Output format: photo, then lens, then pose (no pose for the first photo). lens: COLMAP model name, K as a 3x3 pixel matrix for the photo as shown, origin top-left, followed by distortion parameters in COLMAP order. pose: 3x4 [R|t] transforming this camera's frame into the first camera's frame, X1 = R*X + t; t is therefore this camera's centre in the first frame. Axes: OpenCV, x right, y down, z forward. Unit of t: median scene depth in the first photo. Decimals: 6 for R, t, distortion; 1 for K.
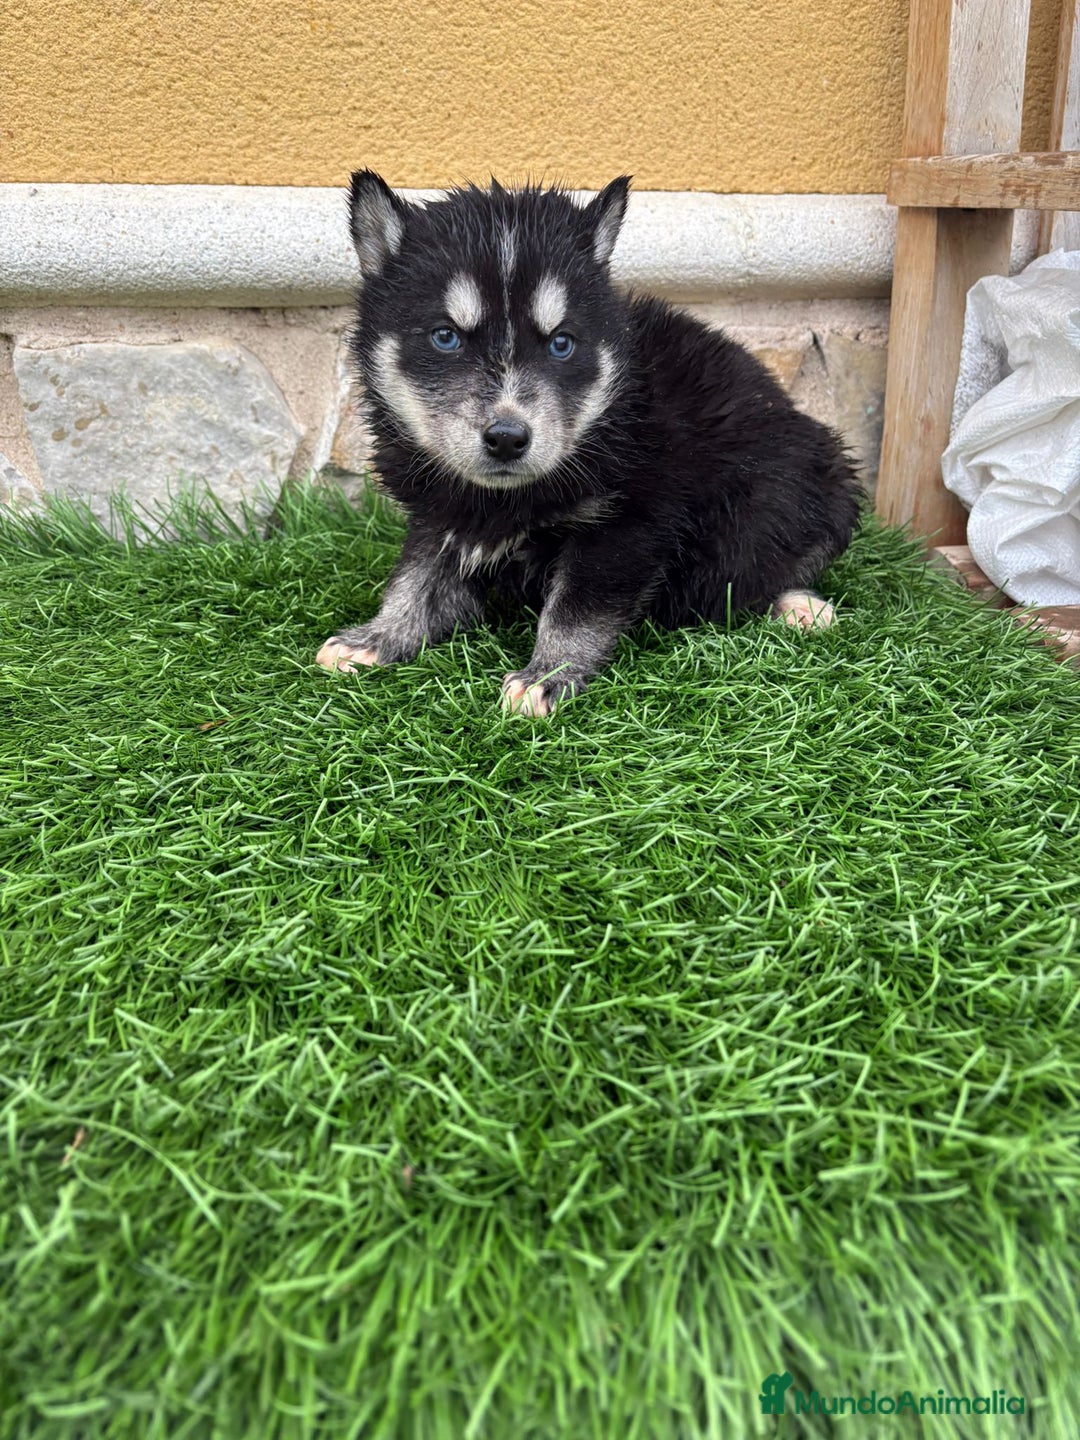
lens RADIAL K [[1139.2, 0, 542.7], [0, 1139.2, 738.6], [0, 0, 1]] dist [0.008717, -0.038227]
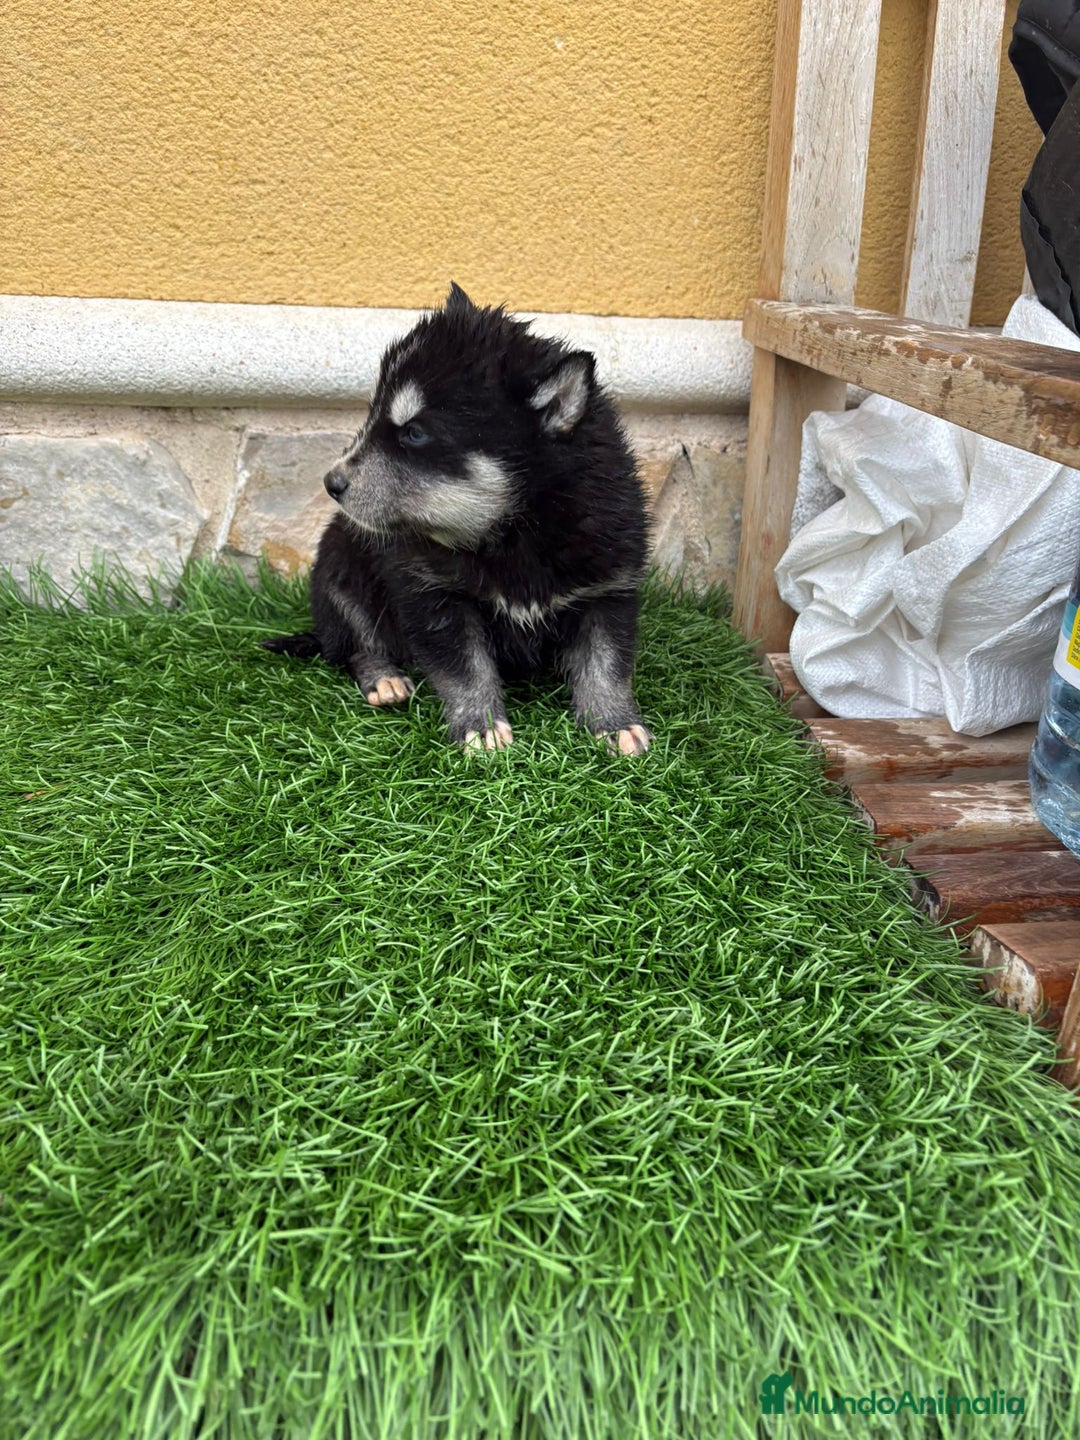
lens RADIAL K [[1139.7, 0, 536.4], [0, 1139.7, 728.2], [0, 0, 1]] dist [-0.003658, -0.001166]
pose [[0.996318, 0.061660, -0.059573, 0.230075], [-0.062942, 0.997819, -0.019885, -0.072342], [0.058217, 0.023562, 0.998026, -0.106833]]
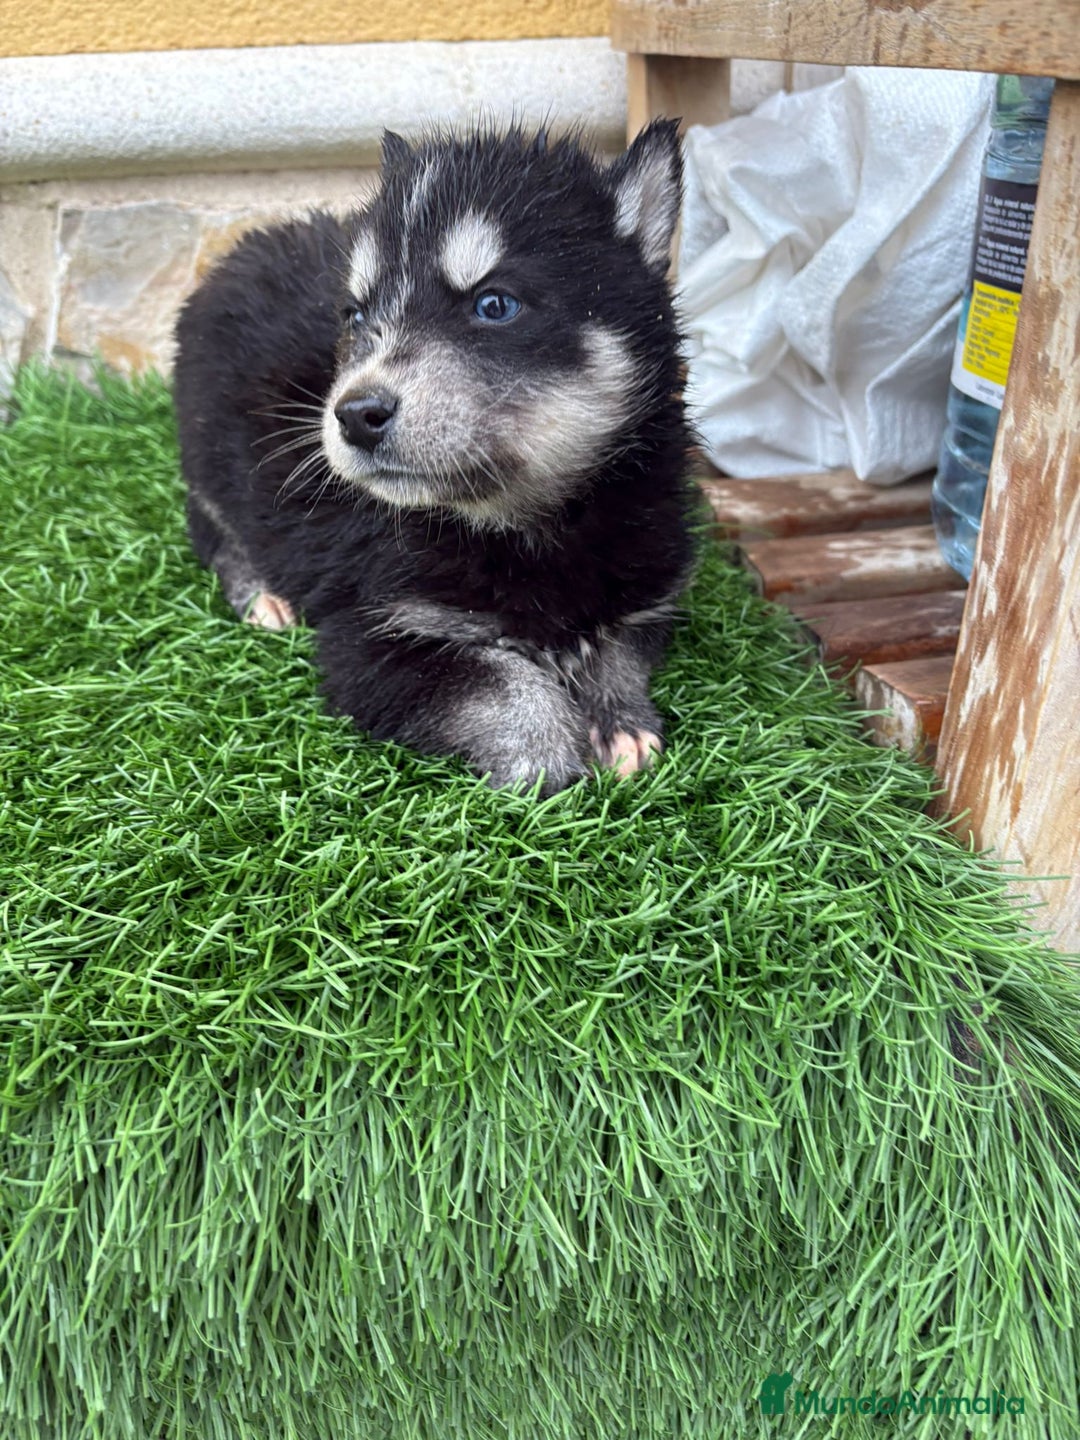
lens RADIAL K [[1139.2, 0, 542.7], [0, 1139.2, 738.6], [0, 0, 1]] dist [0.008717, -0.038227]
pose [[0.998636, -0.006477, -0.051802, 0.344380], [0.011971, 0.994246, 0.106447, 0.000224], [0.050814, -0.106922, 0.992968, -0.004273]]
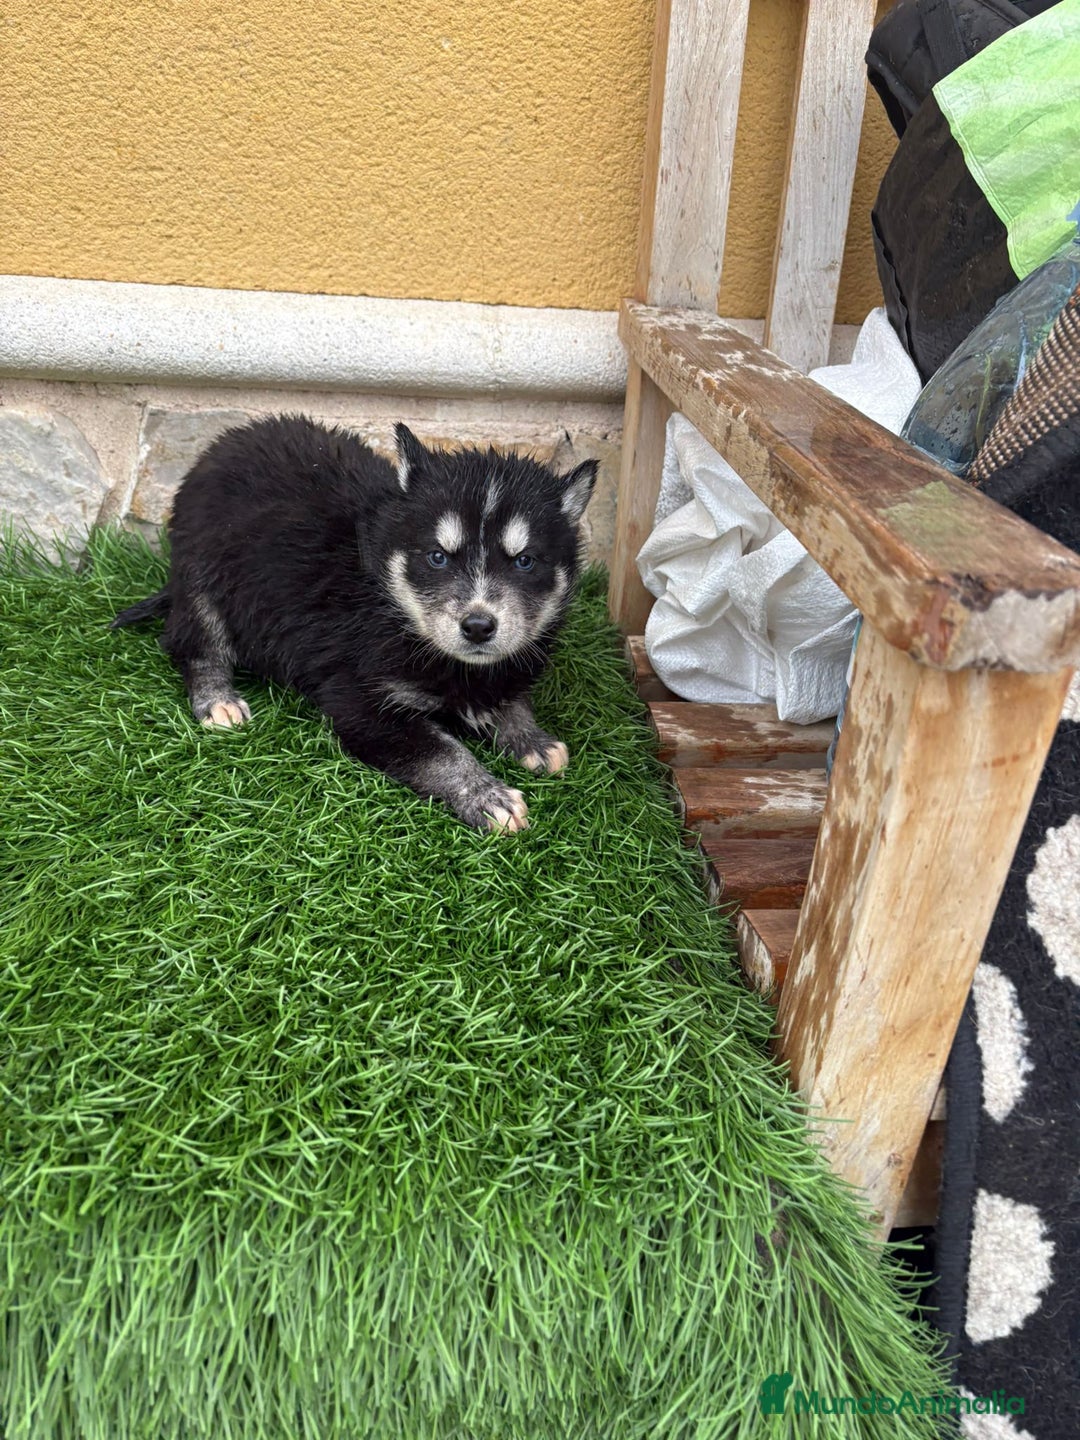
lens RADIAL K [[1135.4, 0, 540.0], [0, 1135.4, 720.0], [0, 0, 1]] dist [0.011536, -0.029244]
pose [[0.994059, 0.099221, -0.044750, 0.372426], [-0.097114, 0.994161, 0.047045, -0.150713], [0.049156, -0.042419, 0.997890, -0.197048]]
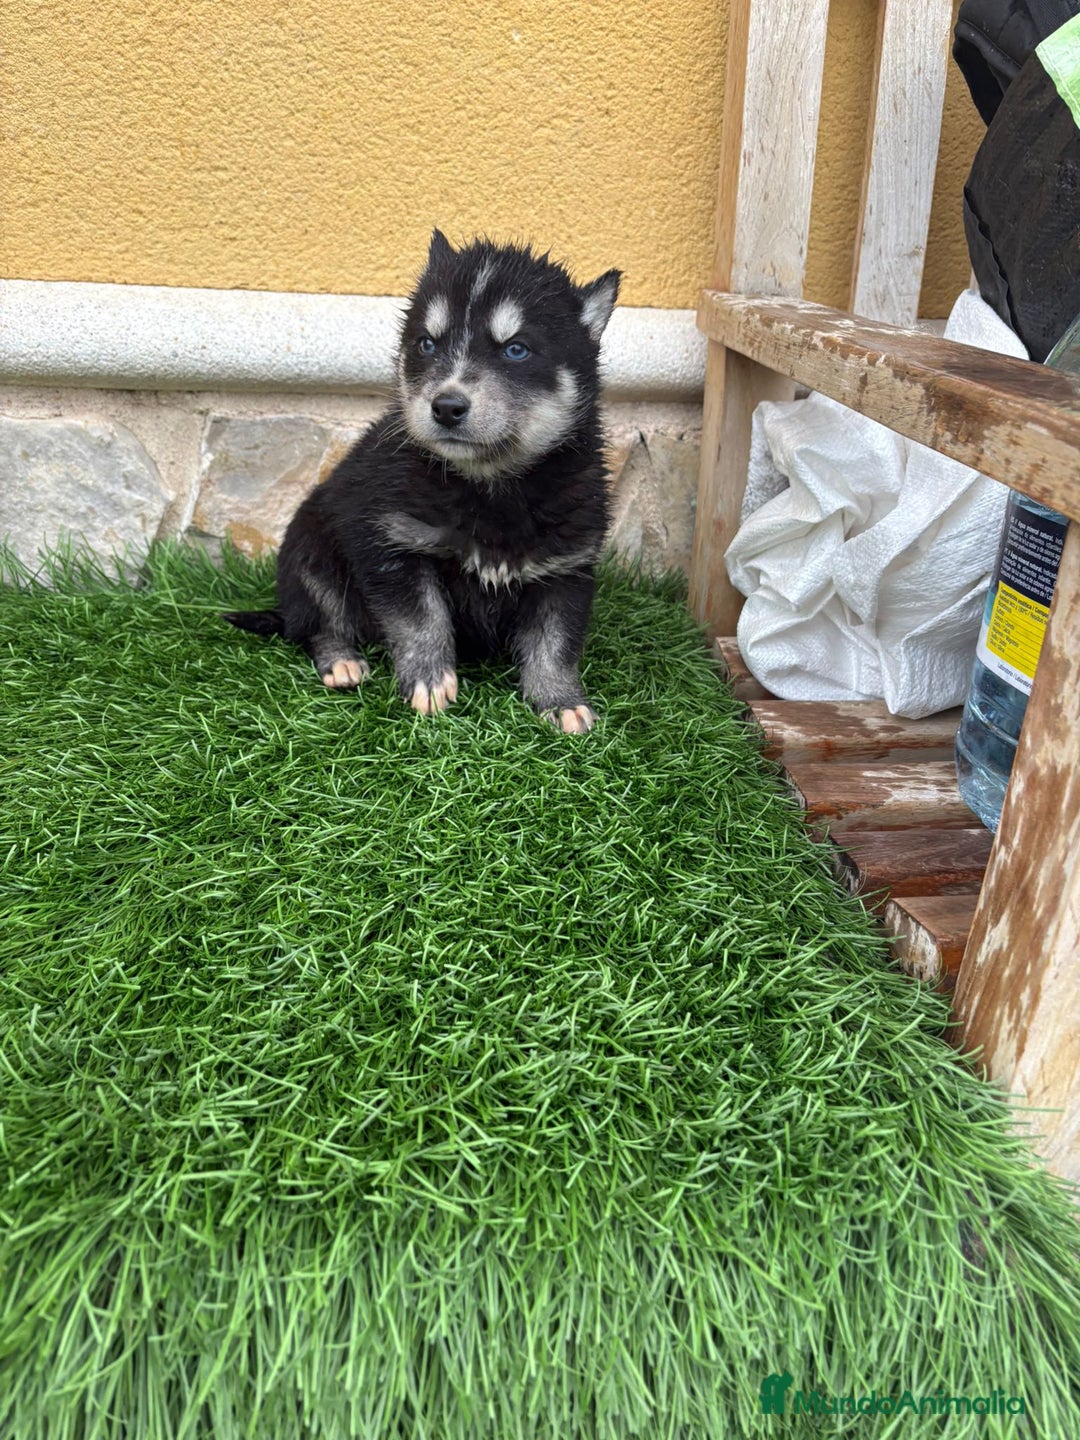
lens RADIAL K [[1142.0, 0, 550.3], [0, 1142.0, 727.0], [0, 0, 1]] dist [0.003568, -0.013537]
pose [[0.996508, 0.069611, -0.046111, 0.283239], [-0.069977, 0.997528, -0.006386, -0.072335], [0.045552, 0.009591, 0.998916, -0.141829]]
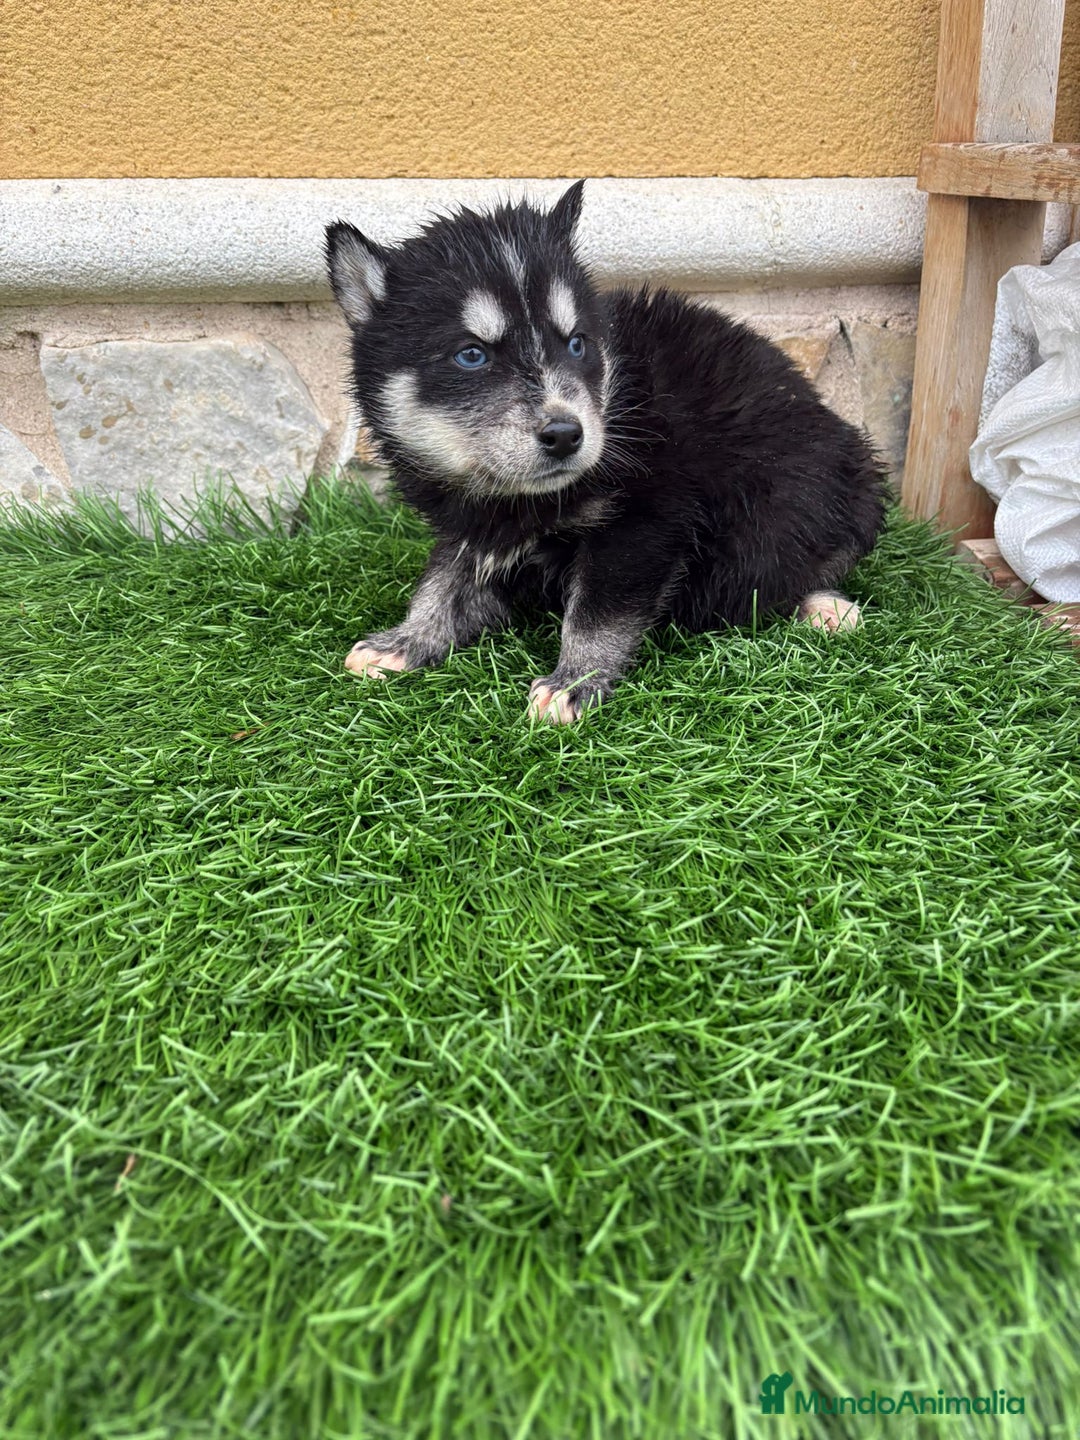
lens RADIAL K [[1135.0, 0, 542.5], [0, 1135.0, 750.7], [0, 0, 1]] dist [0.013076, -0.043360]
pose [[0.999839, -0.000942, -0.017929, -0.005004], [0.001657, 0.999203, 0.039884, -0.028999], [0.017877, -0.039907, 0.999043, -0.006051]]
